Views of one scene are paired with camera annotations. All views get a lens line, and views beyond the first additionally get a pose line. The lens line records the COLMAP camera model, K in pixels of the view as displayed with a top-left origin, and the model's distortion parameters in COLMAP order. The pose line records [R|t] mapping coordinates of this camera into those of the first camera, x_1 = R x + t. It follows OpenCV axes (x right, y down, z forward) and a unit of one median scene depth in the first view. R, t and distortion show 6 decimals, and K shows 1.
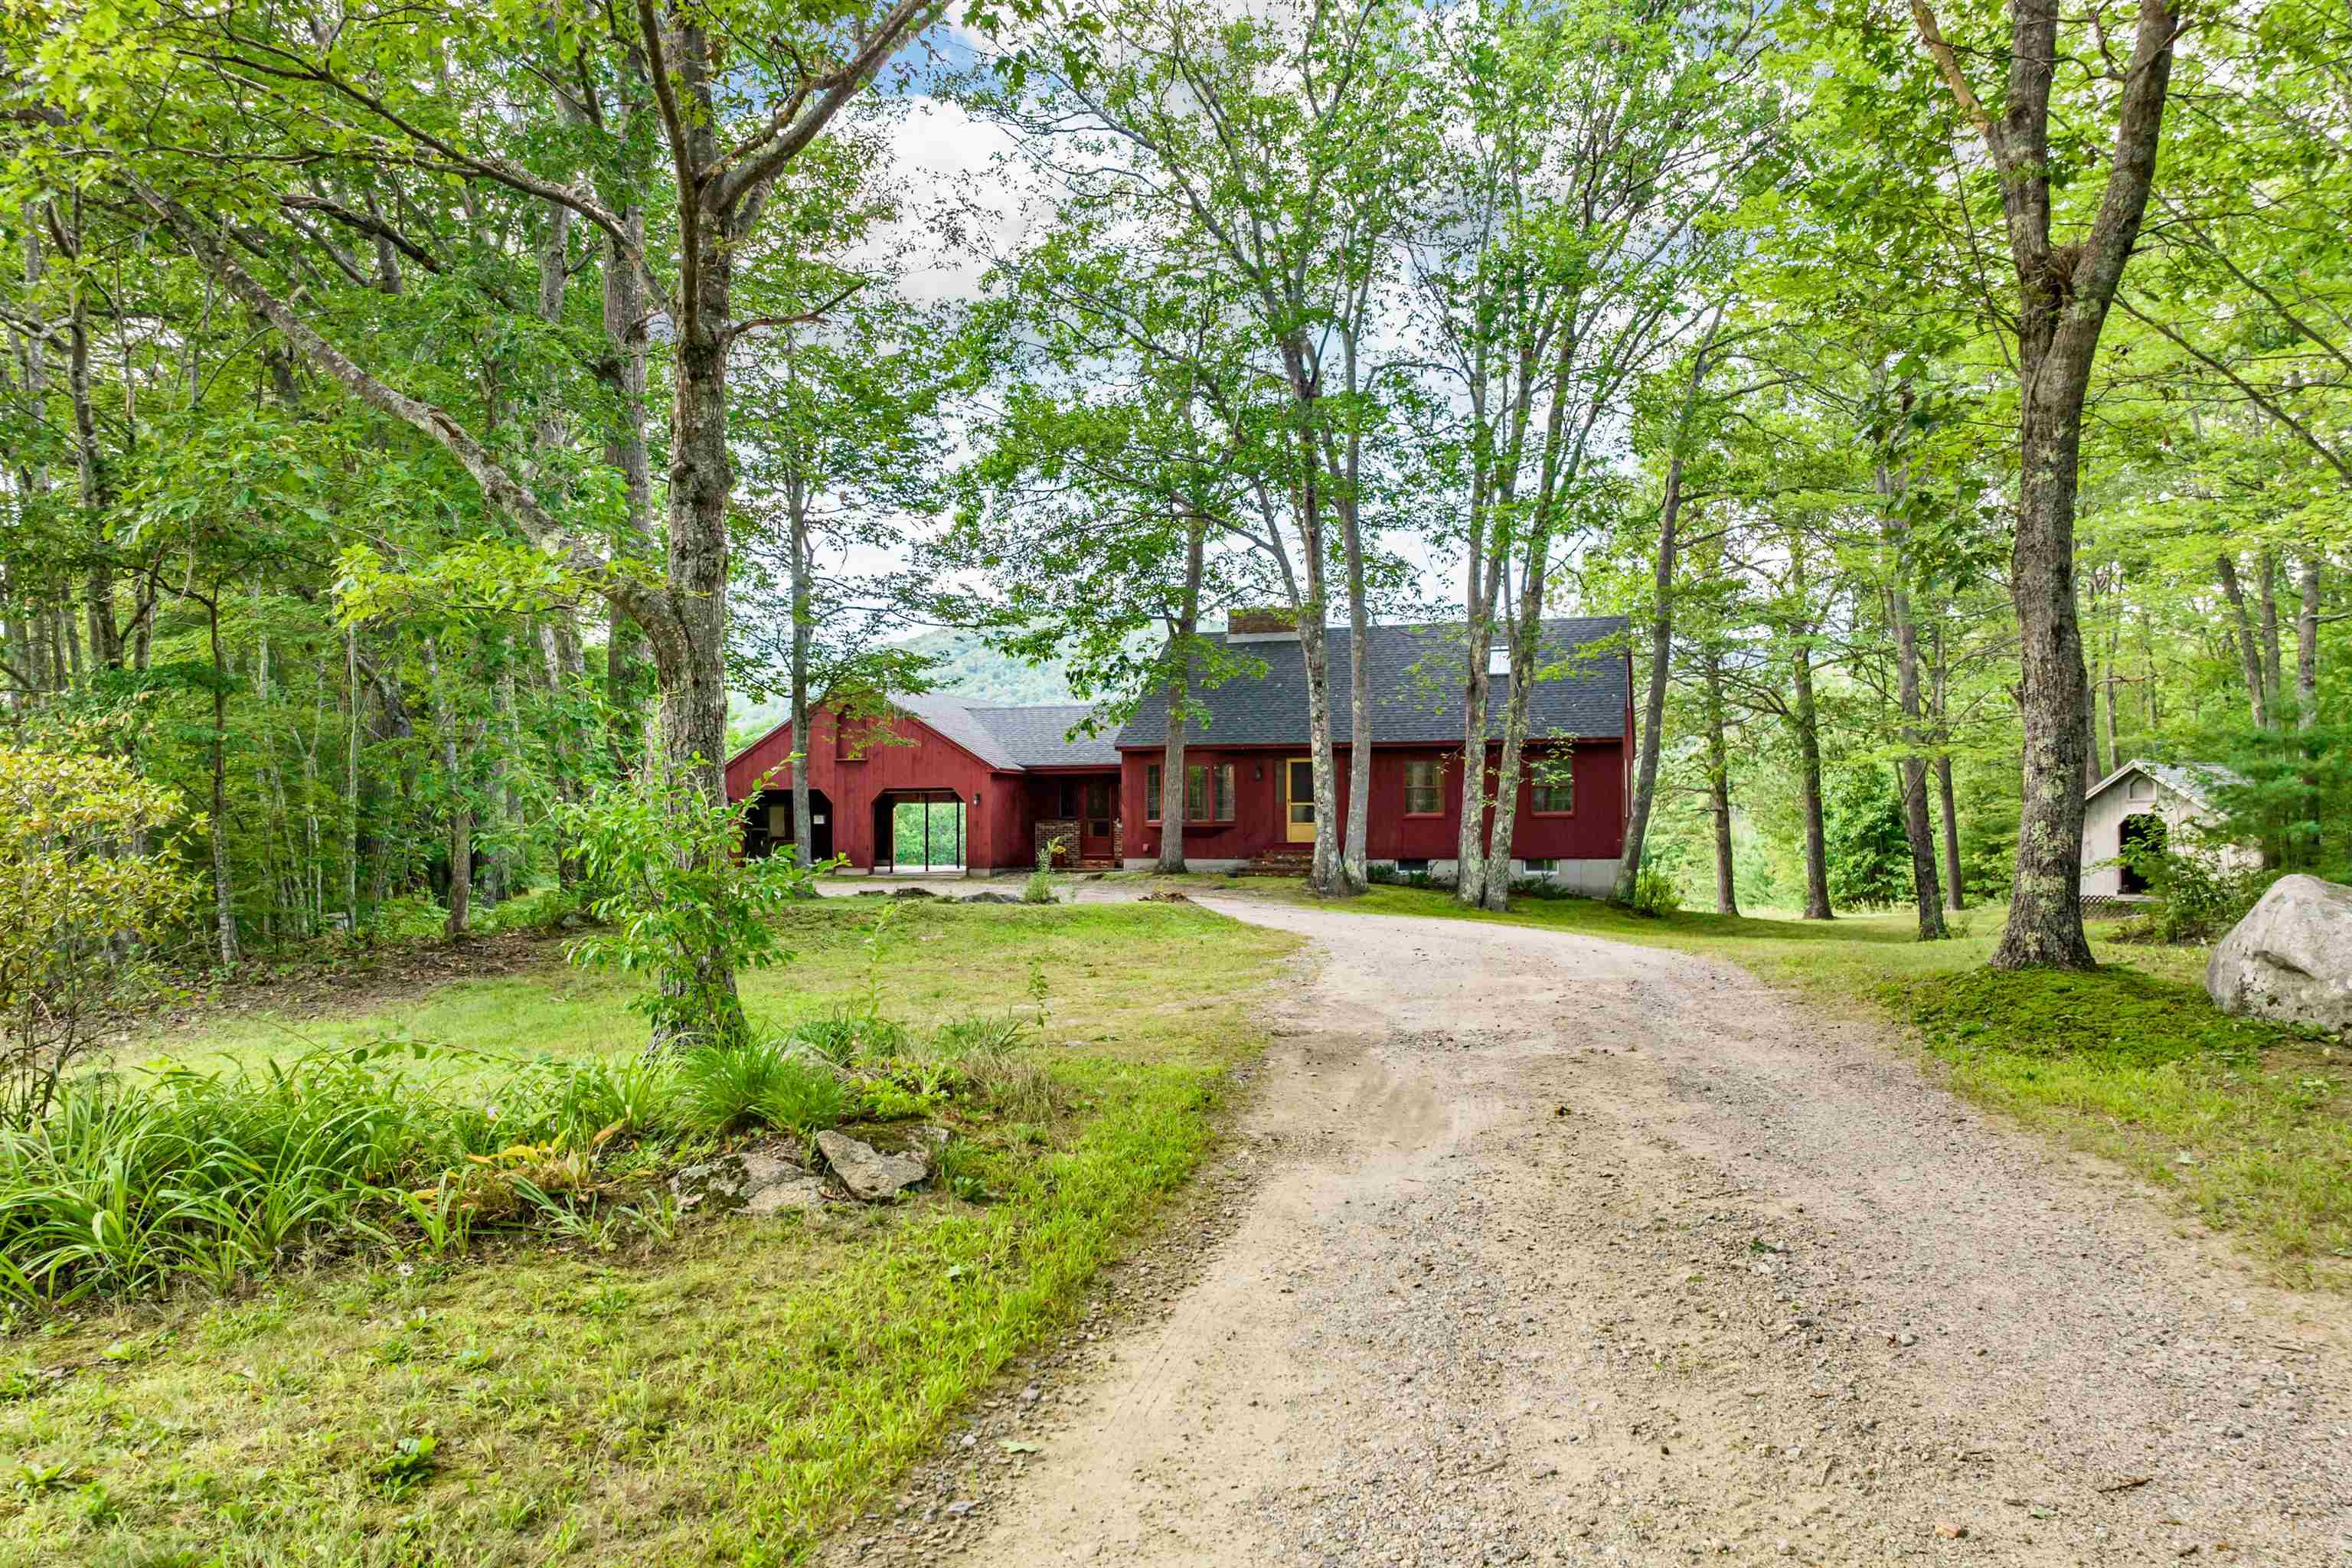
lens RADIAL K [[1679.5, 0, 1176.0], [0, 1679.5, 784.0], [0, 0, 1]] dist [-0.001398, -0.046784]
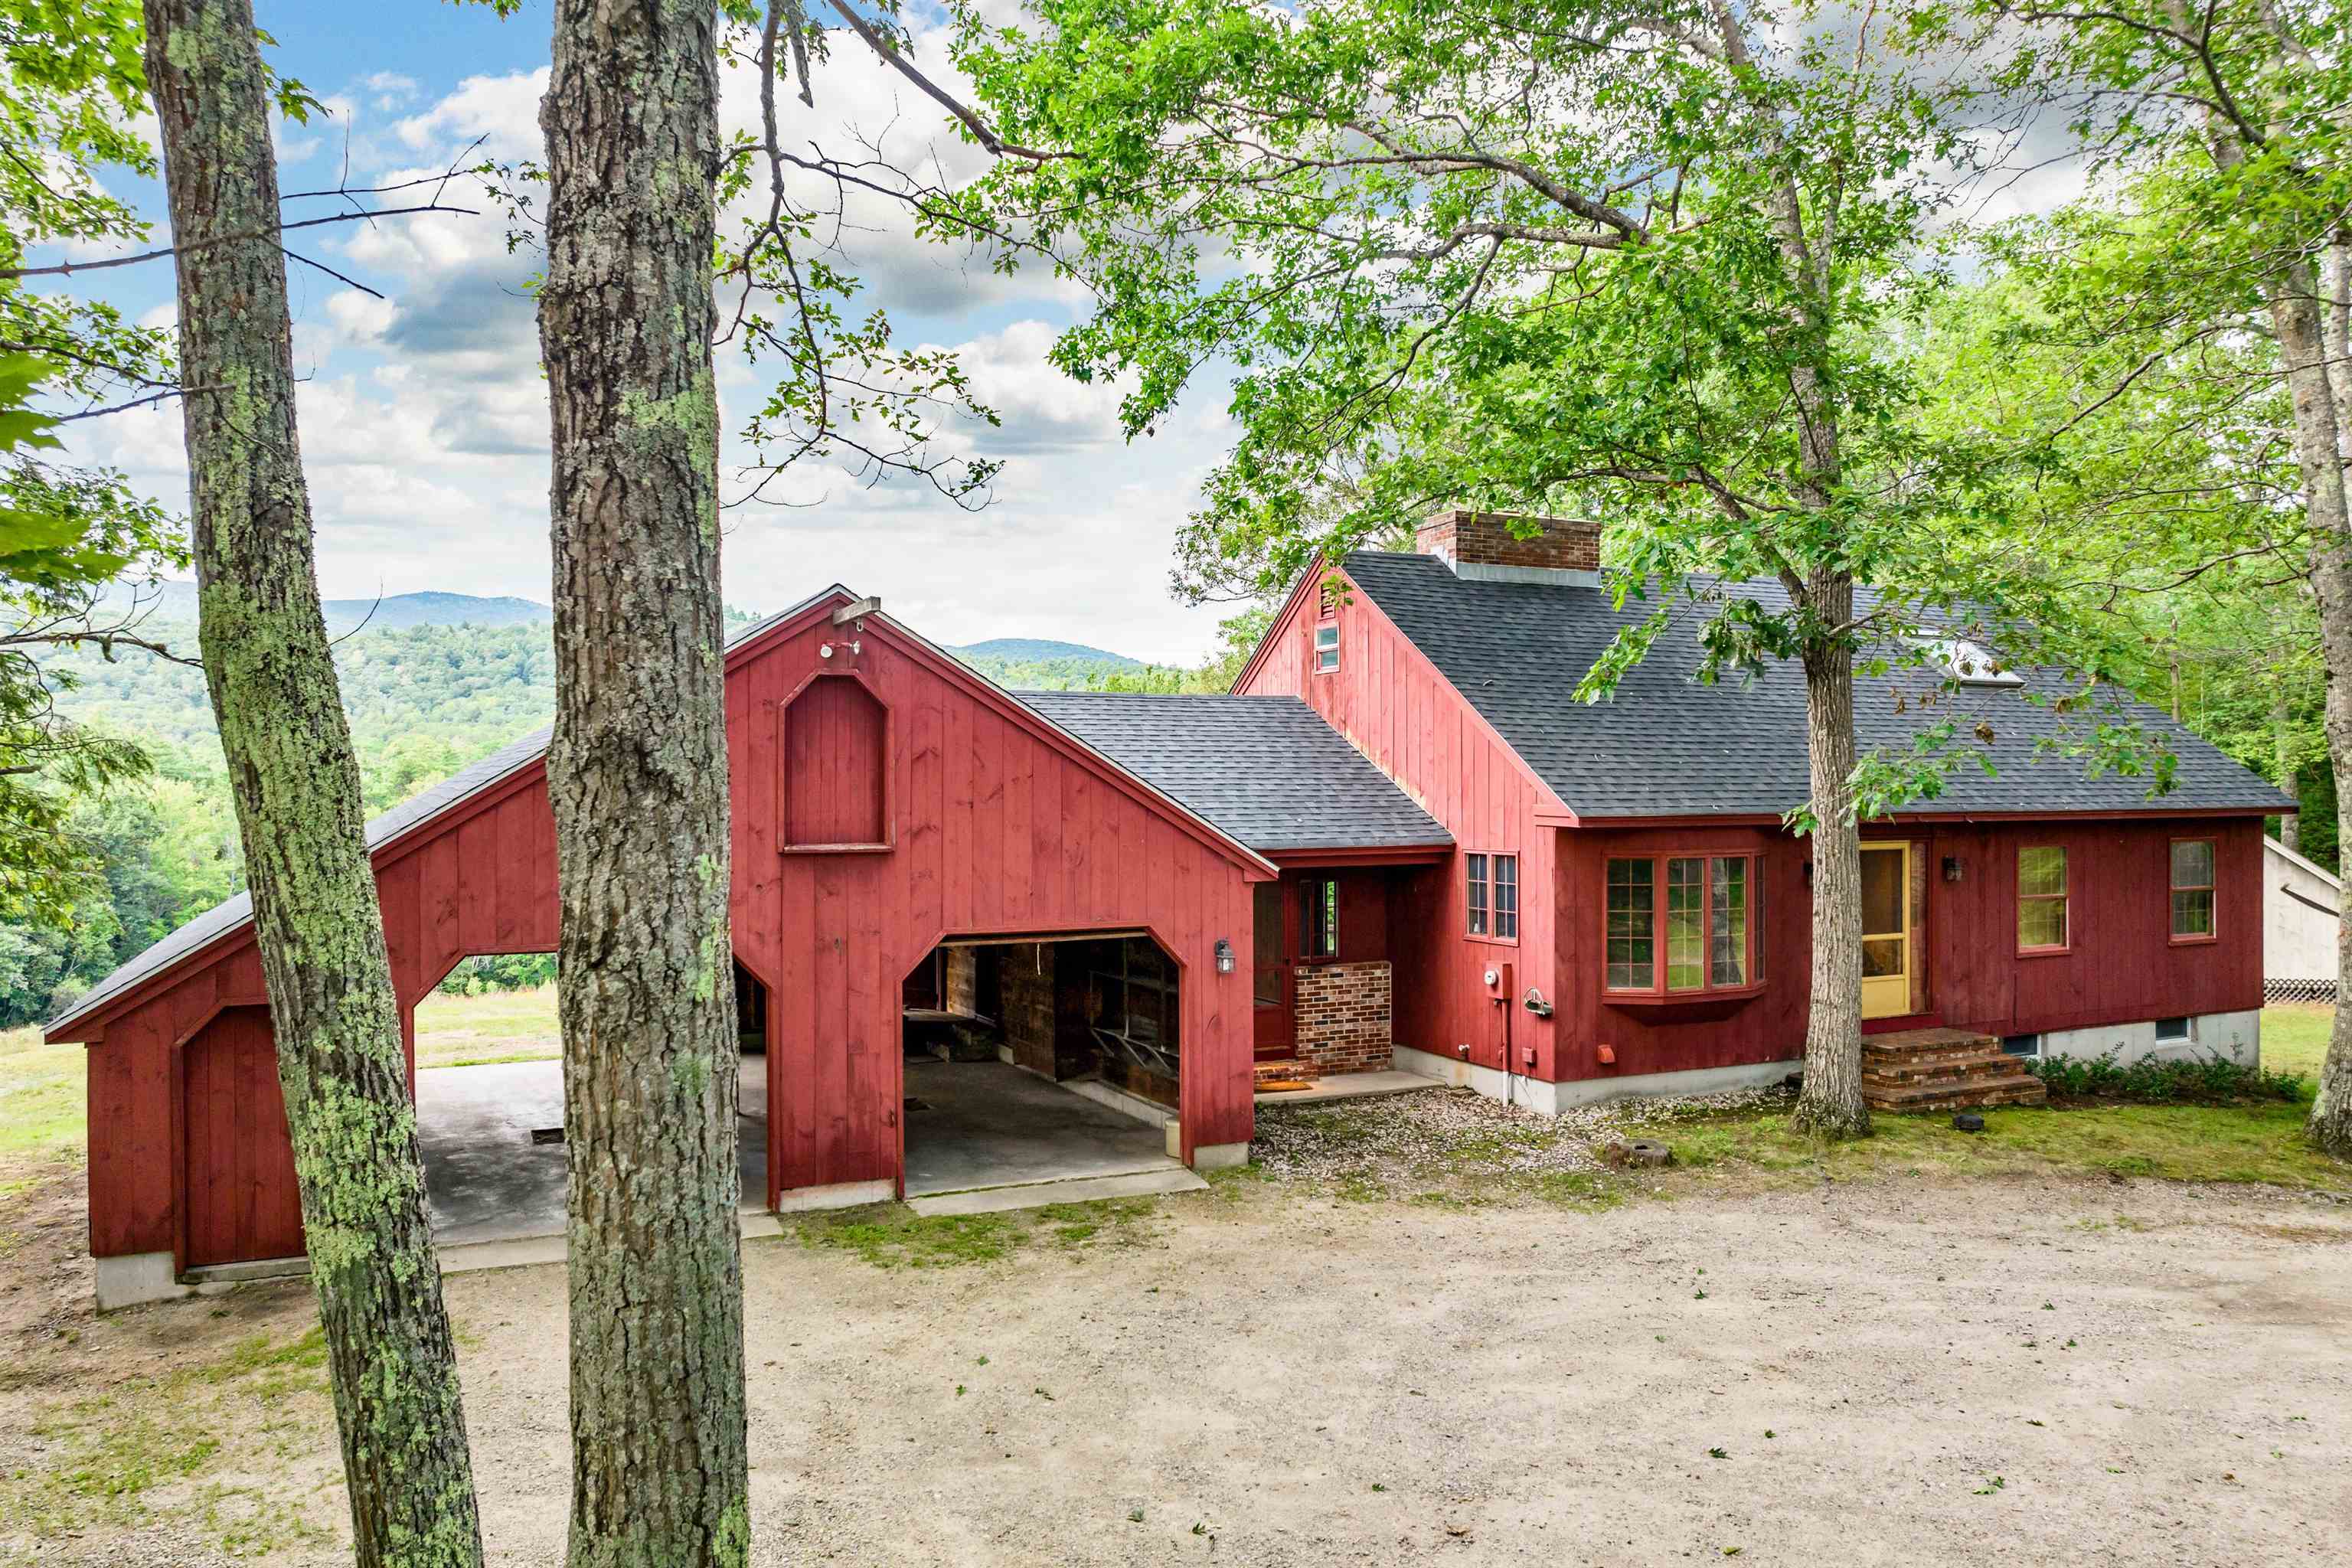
lens RADIAL K [[1679.5, 0, 1176.0], [0, 1679.5, 784.0], [0, 0, 1]] dist [-0.001398, -0.046784]
pose [[0.744199, 0.002688, 0.667952, -0.409875], [-0.016922, 0.999747, 0.014830, -0.037197], [-0.667743, -0.022339, 0.744056, 0.819703]]
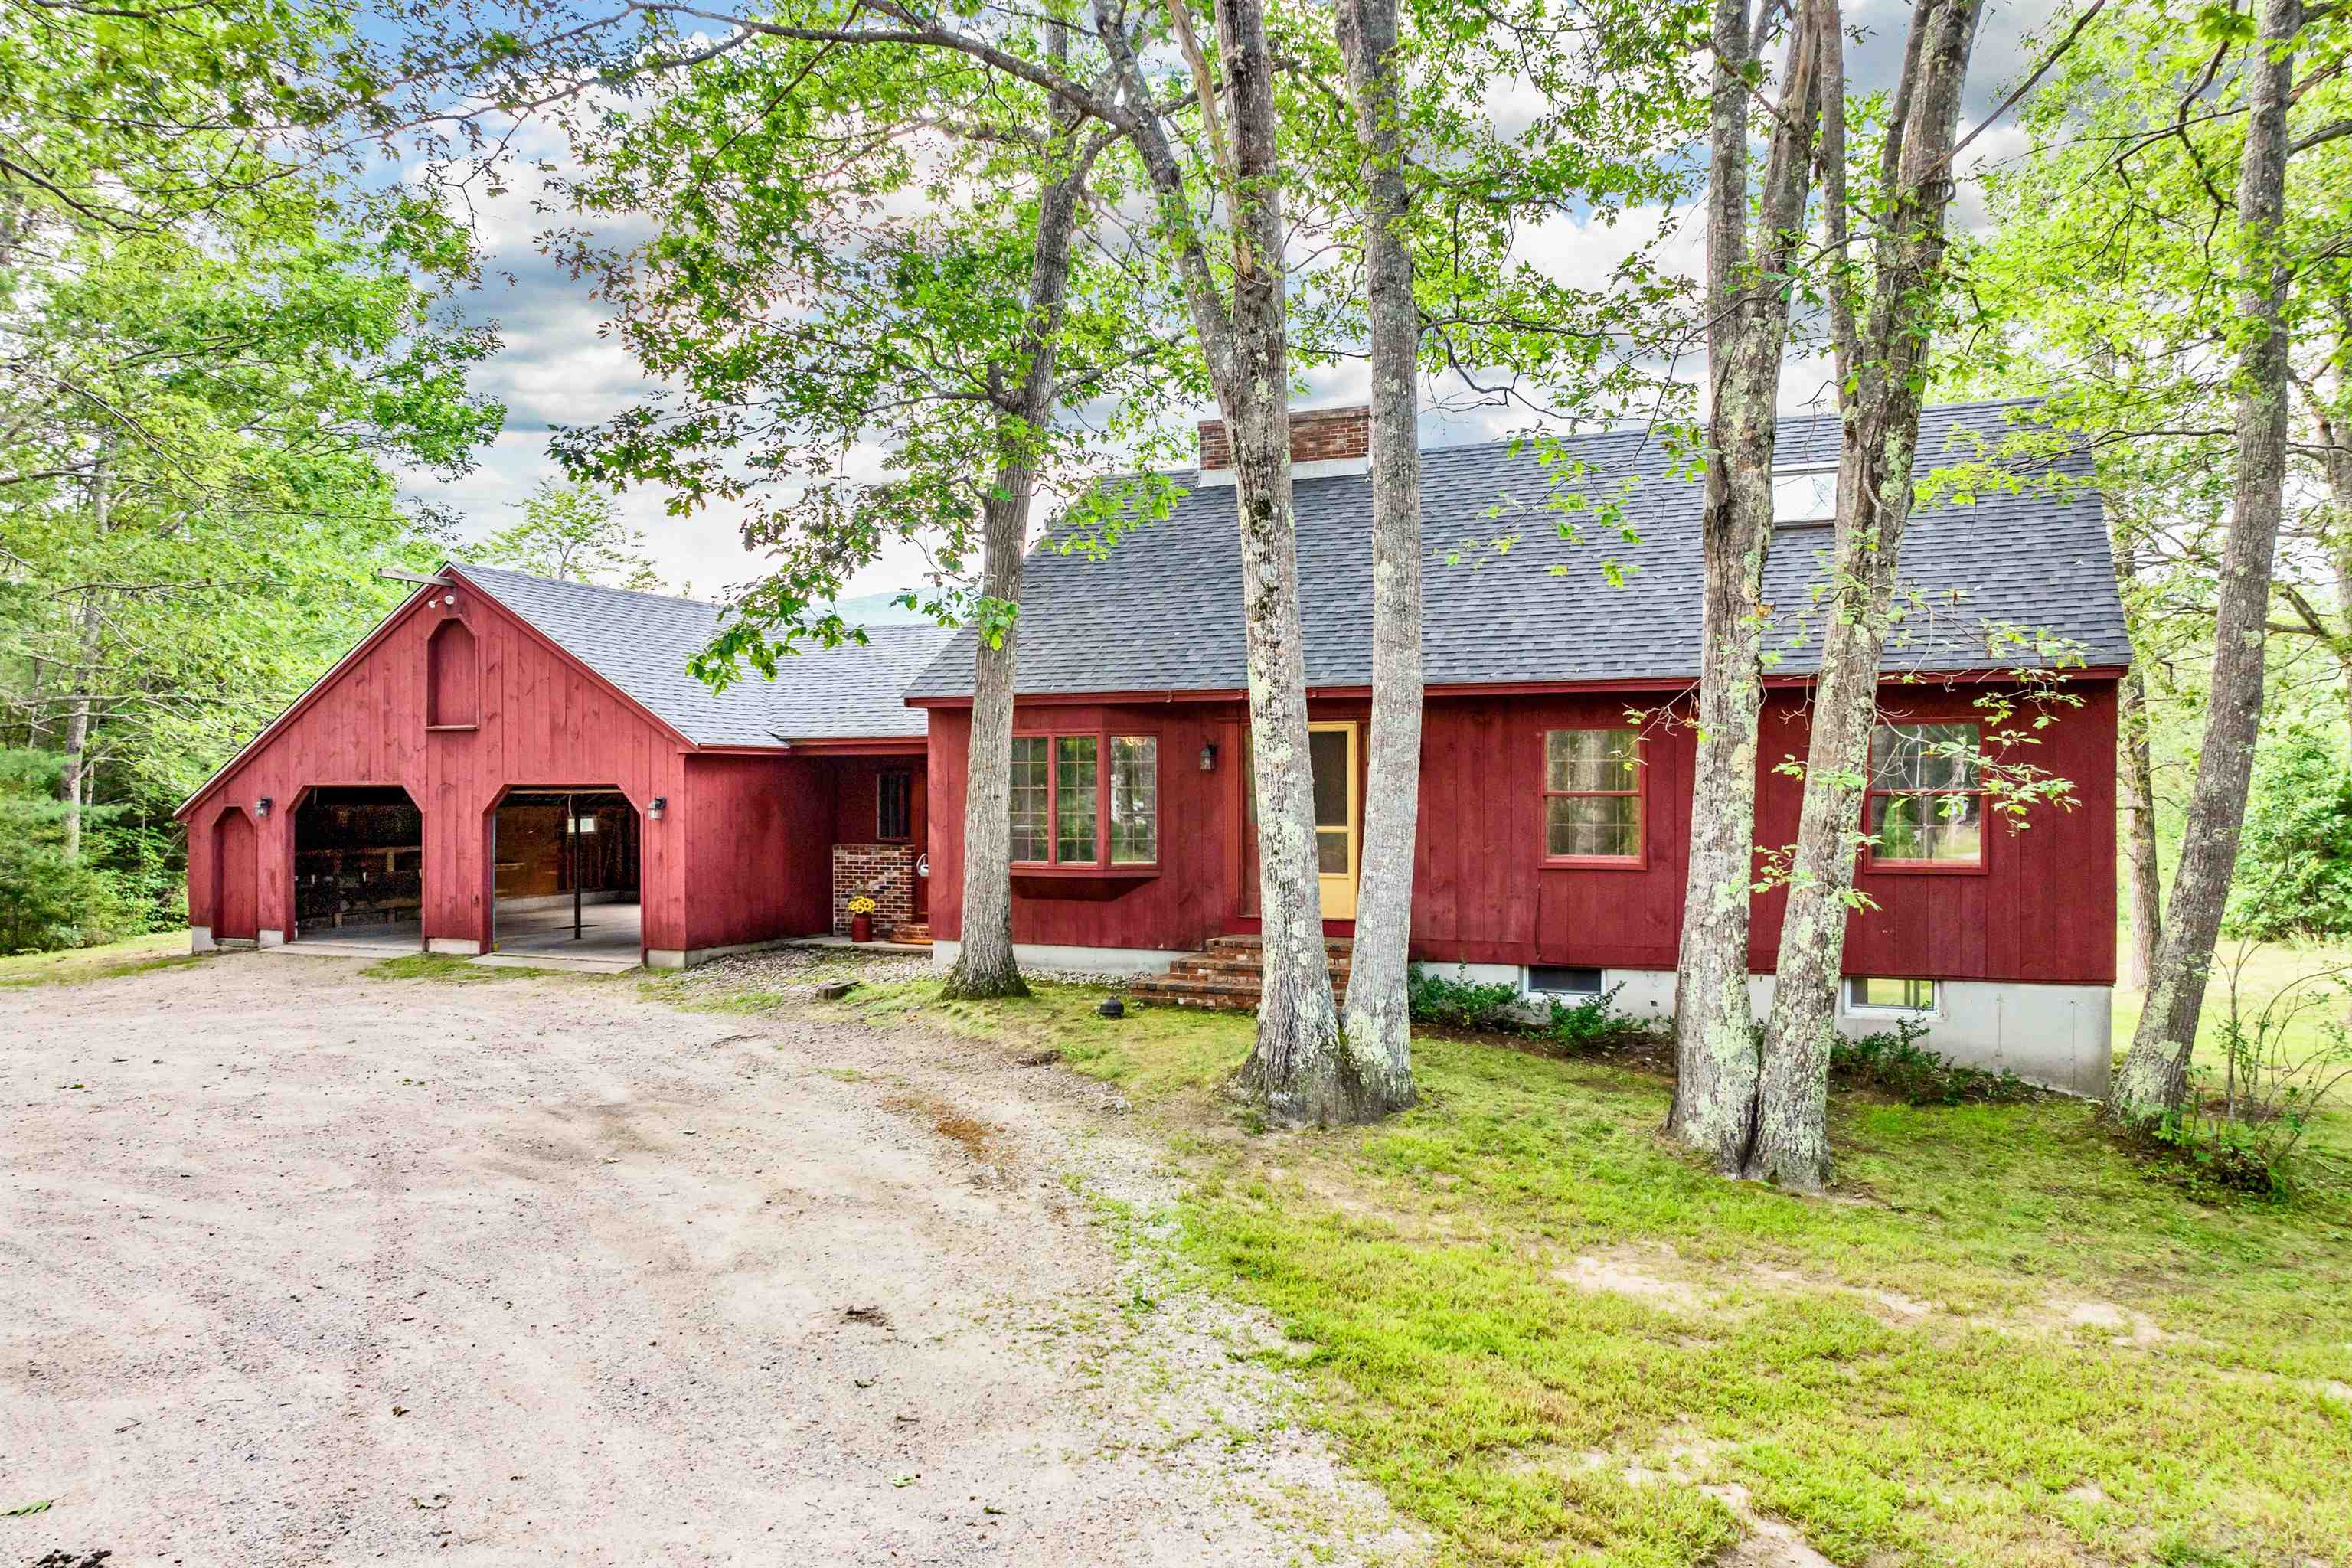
lens RADIAL K [[1679.5, 0, 1176.0], [0, 1679.5, 784.0], [0, 0, 1]] dist [-0.001398, -0.046784]
pose [[0.991678, 0.002708, -0.128713, 0.102424], [0.000323, 0.999723, 0.023519, -0.010432], [0.128741, -0.023364, 0.991403, 0.599197]]
